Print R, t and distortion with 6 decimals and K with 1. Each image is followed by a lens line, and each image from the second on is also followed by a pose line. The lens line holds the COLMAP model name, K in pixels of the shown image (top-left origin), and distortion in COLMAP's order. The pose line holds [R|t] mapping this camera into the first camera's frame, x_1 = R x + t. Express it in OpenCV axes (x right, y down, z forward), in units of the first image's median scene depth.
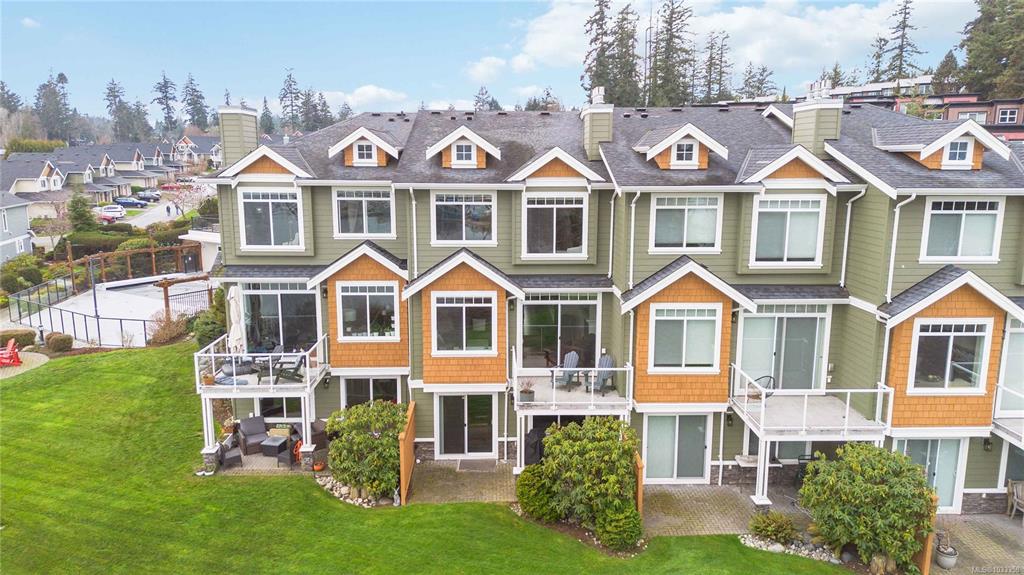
lens RADIAL K [[728.5, 0, 507.8], [0, 728.5, 287.6], [0, 0, 1]] dist [0.058857, -0.039513]
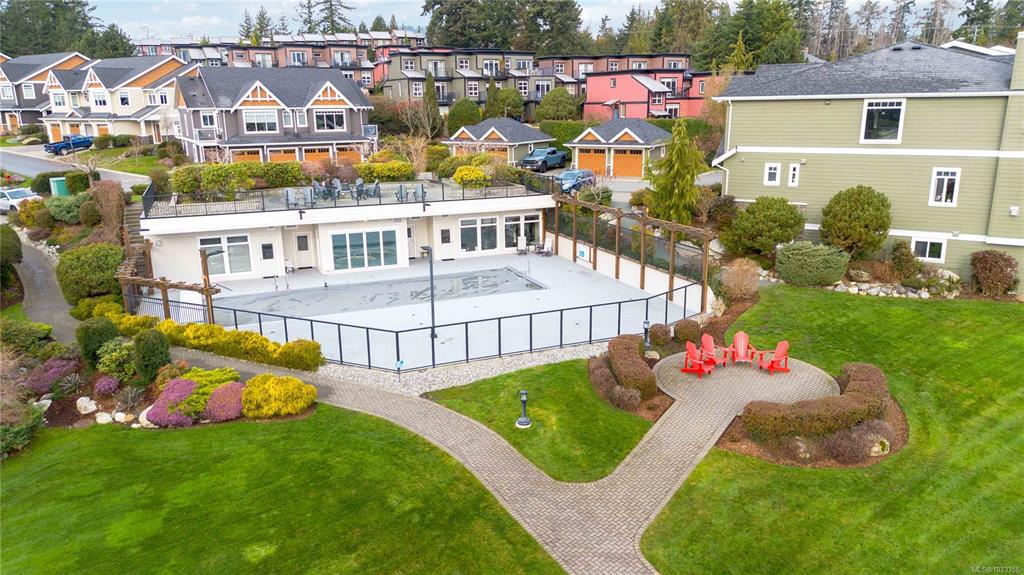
lens RADIAL K [[728.5, 0, 515.3], [0, 728.5, 295.1], [0, 0, 1]] dist [0.058857, -0.039513]
pose [[0.552141, -0.221915, 0.803676, -2.231610], [0.161624, 0.974131, 0.157944, -0.189626], [-0.817935, 0.042686, 0.573724, 1.218017]]
